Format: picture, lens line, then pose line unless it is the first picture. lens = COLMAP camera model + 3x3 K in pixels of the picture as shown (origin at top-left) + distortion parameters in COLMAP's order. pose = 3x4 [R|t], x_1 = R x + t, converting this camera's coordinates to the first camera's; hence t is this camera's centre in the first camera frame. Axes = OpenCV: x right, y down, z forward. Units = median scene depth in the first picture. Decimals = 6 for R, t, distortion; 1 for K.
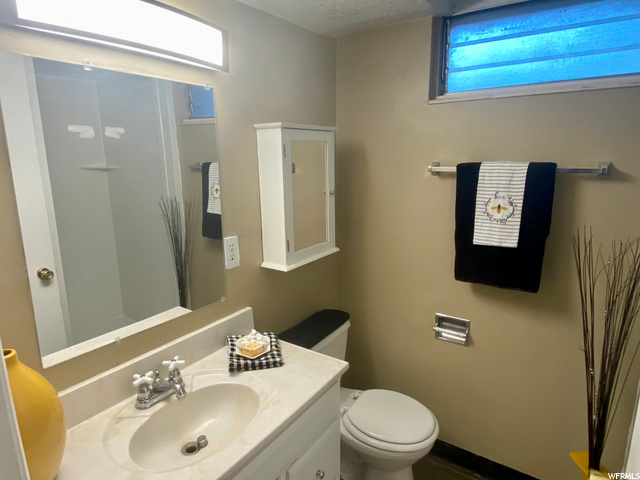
lens RADIAL K [[379.6, 0, 320.0], [0, 379.6, 240.0], [0, 0, 1]] dist [0.001628, 0.000656]
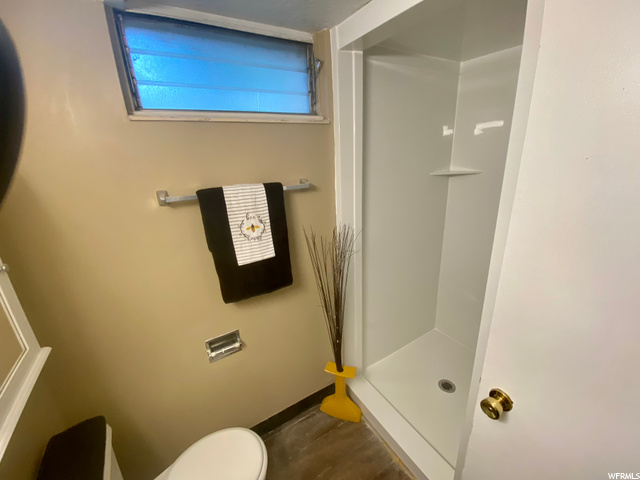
lens RADIAL K [[264.3, 0, 320.0], [0, 264.3, 240.0], [0, 0, 1]] dist [-0.000696, -0.000101]
pose [[0.388638, -0.278299, 0.878356, -0.132144], [0.232934, 0.952004, 0.198570, -0.153777], [-0.891461, 0.127427, 0.434811, 0.491664]]
